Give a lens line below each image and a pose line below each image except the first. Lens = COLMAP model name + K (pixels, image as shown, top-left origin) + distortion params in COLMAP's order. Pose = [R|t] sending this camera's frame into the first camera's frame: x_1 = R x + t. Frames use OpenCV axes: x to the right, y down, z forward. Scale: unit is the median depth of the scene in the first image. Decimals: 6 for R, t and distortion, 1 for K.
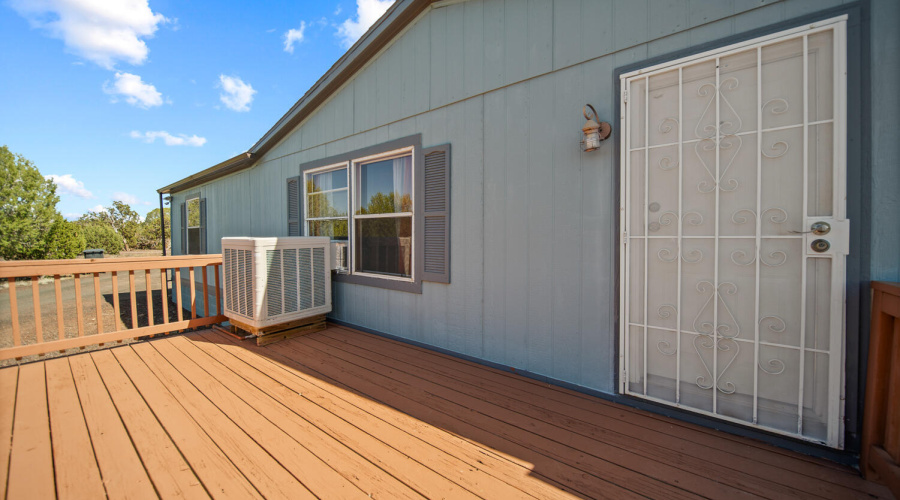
lens RADIAL K [[335.3, 0, 449.1], [0, 335.3, 242.5], [0, 0, 1]] dist [-0.000554, -0.000053]
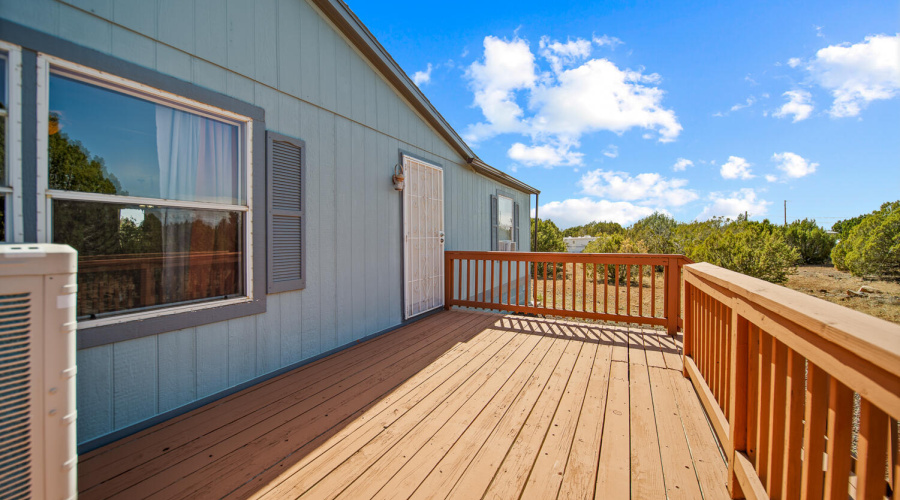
lens RADIAL K [[335.3, 0, 449.1], [0, 335.3, 242.5], [0, 0, 1]] dist [-0.000554, -0.000053]
pose [[-0.178359, -0.011068, 0.983903, -1.075293], [0.029668, 0.999422, 0.016621, -0.012053], [-0.983518, 0.032155, -0.177928, 0.821212]]
